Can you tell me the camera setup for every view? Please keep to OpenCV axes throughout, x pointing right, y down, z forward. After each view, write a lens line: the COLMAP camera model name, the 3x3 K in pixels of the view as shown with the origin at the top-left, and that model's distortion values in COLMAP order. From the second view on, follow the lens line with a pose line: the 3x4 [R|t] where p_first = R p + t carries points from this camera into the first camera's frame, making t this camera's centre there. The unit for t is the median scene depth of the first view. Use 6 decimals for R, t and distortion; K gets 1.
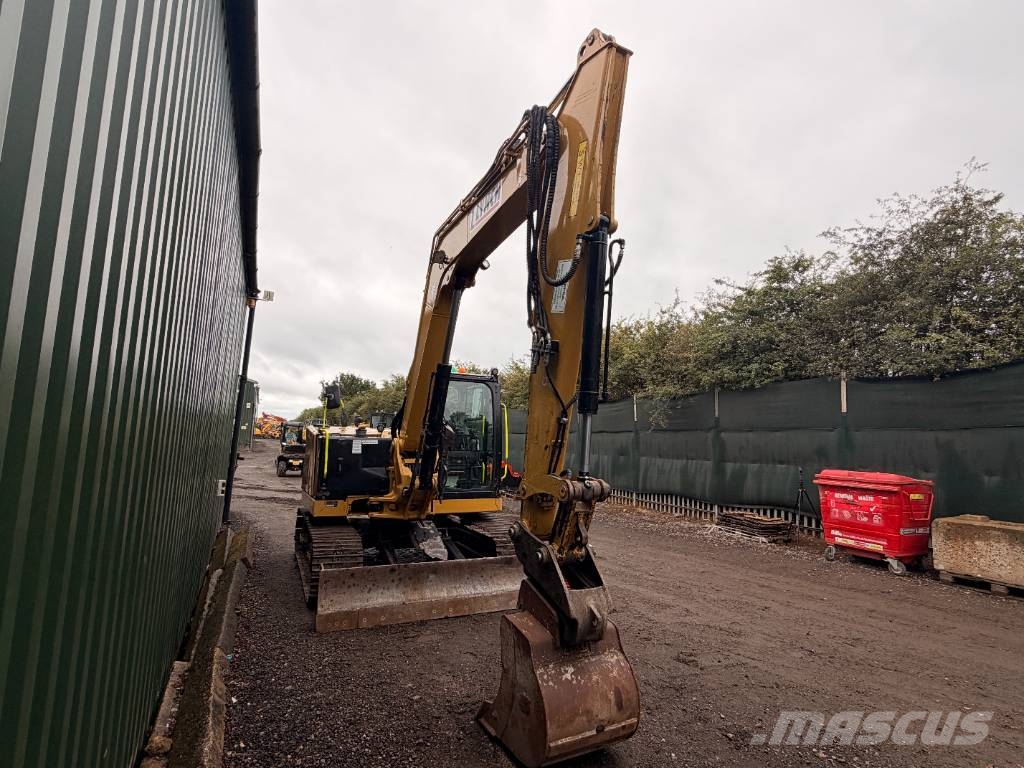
lens RADIAL K [[498.1, 0, 507.2], [0, 498.1, 379.6], [0, 0, 1]] dist [0.001228, -0.000242]
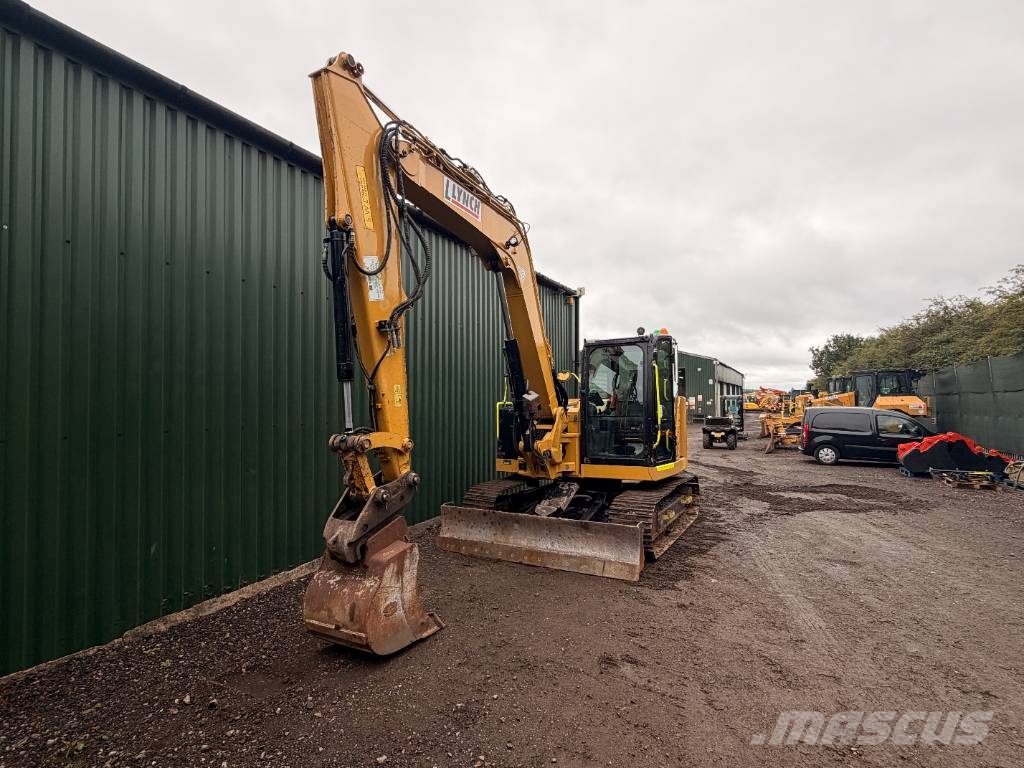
lens RADIAL K [[498.1, 0, 507.2], [0, 498.1, 379.6], [0, 0, 1]] dist [0.001228, -0.000242]
pose [[0.566885, -0.087974, -0.819086, 0.358408], [0.128850, 0.991513, -0.017317, 0.035123], [0.813658, -0.095723, 0.573410, 0.159438]]
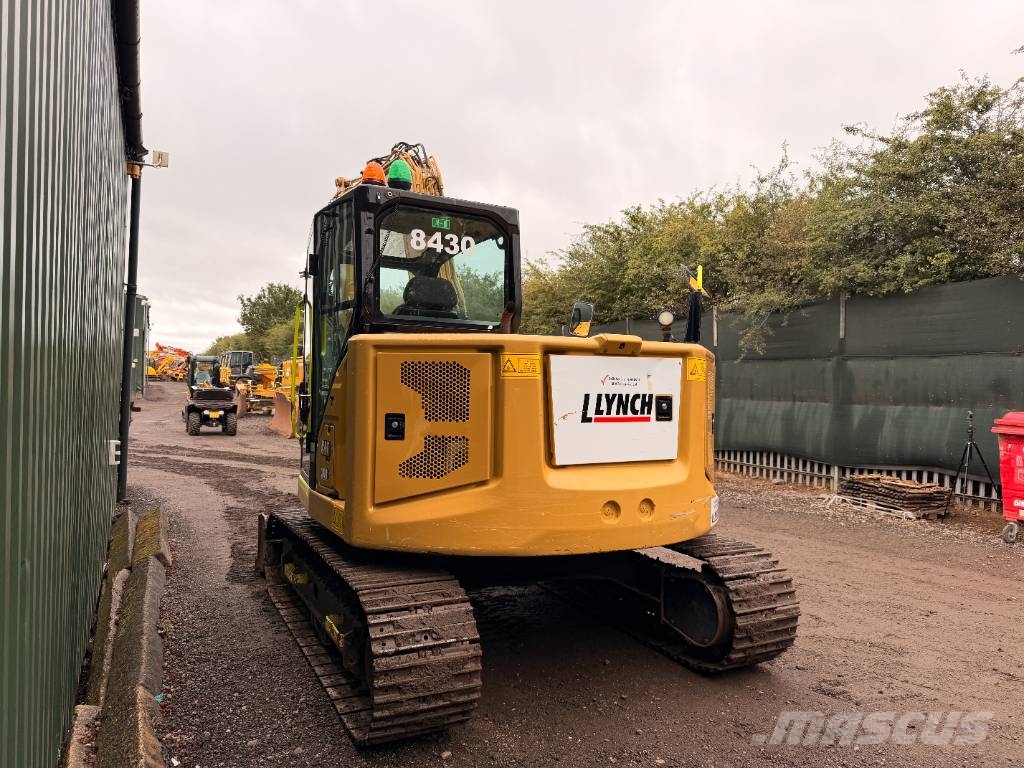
lens RADIAL K [[720.2, 0, 514.3], [0, 720.2, 378.5], [0, 0, 1]] dist [0.059755, -0.077138]
pose [[0.999895, -0.014330, 0.001945, -0.025210], [0.013991, 0.992594, 0.120674, 0.005760], [-0.003660, -0.120635, 0.992690, 0.026097]]
